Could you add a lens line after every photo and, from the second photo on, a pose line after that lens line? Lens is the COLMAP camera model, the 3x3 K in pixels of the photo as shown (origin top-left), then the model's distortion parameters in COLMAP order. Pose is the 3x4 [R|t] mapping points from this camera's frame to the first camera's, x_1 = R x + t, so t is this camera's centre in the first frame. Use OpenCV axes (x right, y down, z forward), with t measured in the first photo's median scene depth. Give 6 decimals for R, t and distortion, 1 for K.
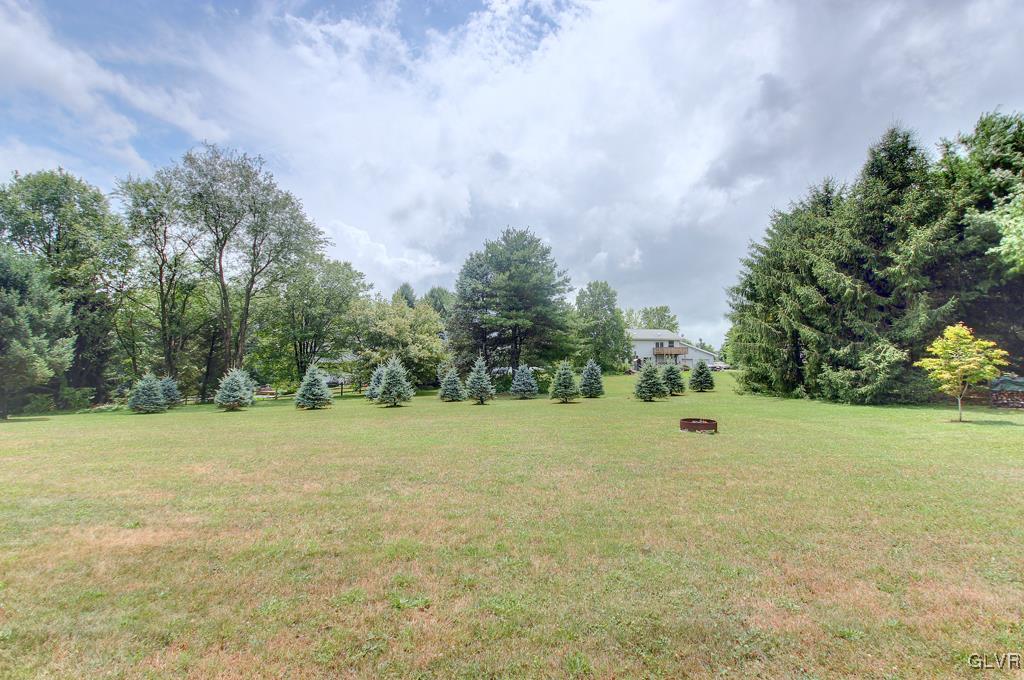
lens RADIAL K [[488.0, 0, 511.6], [0, 488.0, 310.7], [0, 0, 1]] dist [-0.000462, 0.000041]
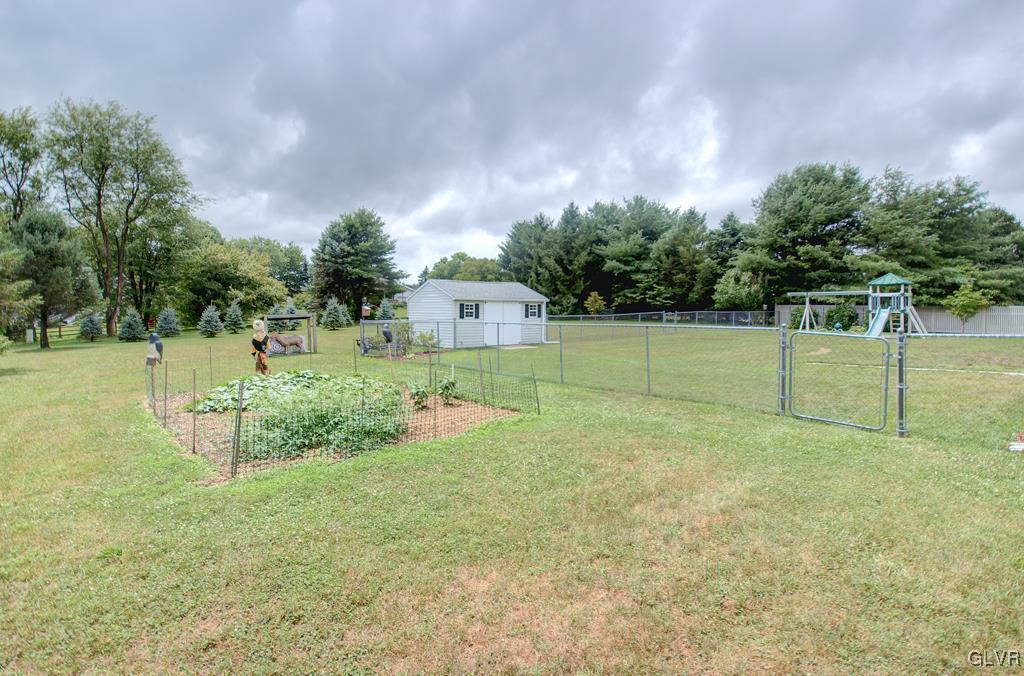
lens RADIAL K [[488.0, 0, 511.6], [0, 488.0, 308.7], [0, 0, 1]] dist [-0.000462, 0.000041]
pose [[0.803346, -0.004531, 0.595495, -0.553413], [-0.073273, 0.991621, 0.106393, -0.063628], [-0.590988, -0.129104, 0.796282, -0.477000]]
